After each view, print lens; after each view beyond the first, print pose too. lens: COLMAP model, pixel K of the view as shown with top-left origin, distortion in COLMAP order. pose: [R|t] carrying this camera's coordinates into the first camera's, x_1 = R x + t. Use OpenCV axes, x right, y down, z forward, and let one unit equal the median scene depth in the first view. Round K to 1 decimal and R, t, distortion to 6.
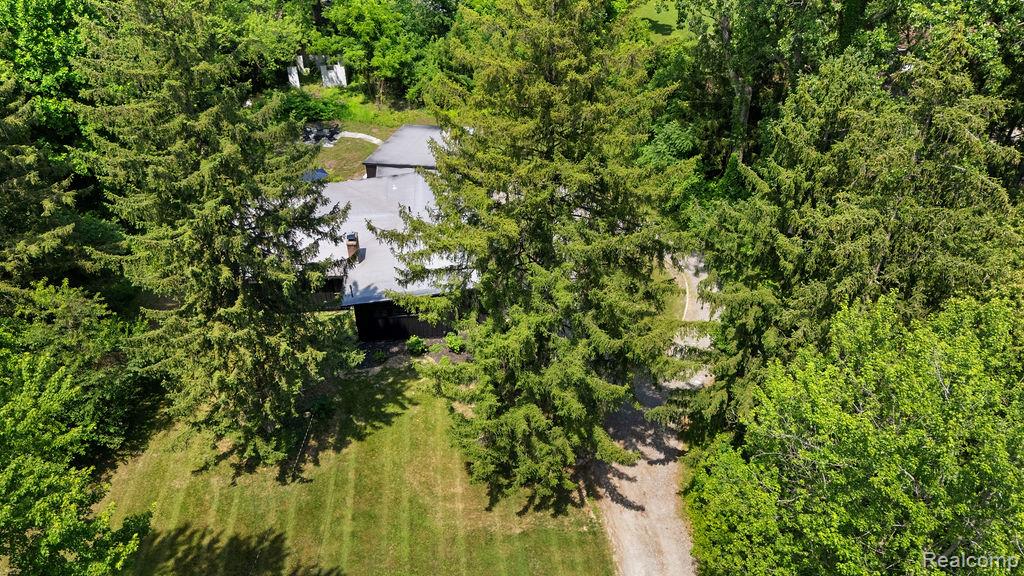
lens RADIAL K [[790.0, 0, 512.8], [0, 790.0, 288.6], [0, 0, 1]] dist [0.012973, 0.000022]
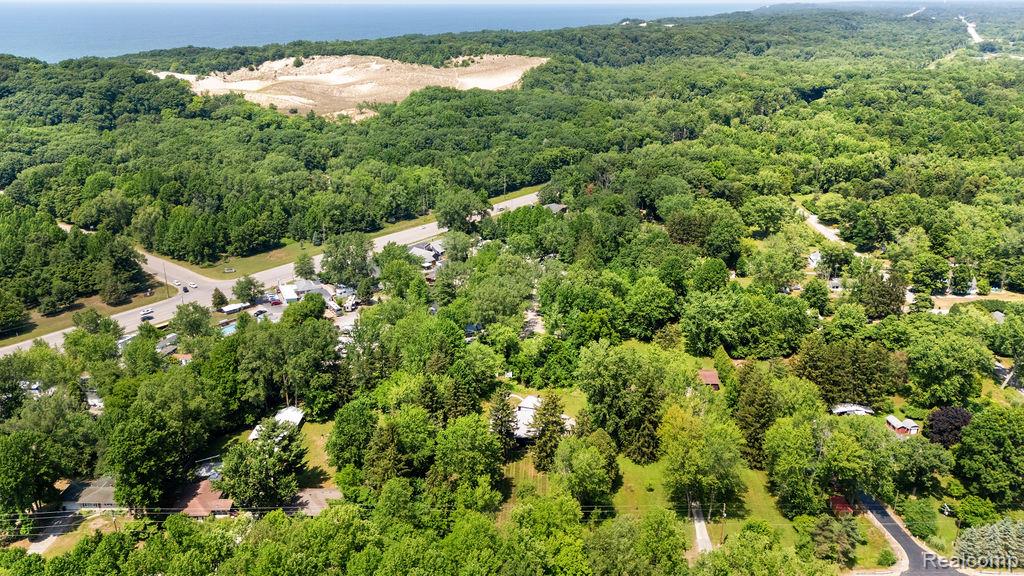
lens RADIAL K [[790.0, 0, 512.3], [0, 790.0, 288.2], [0, 0, 1]] dist [0.012973, 0.000022]
pose [[0.986606, 0.058008, -0.152462, 0.568960], [-0.092850, 0.968158, -0.232486, 0.311677], [0.134121, 0.243528, 0.960576, -4.745554]]
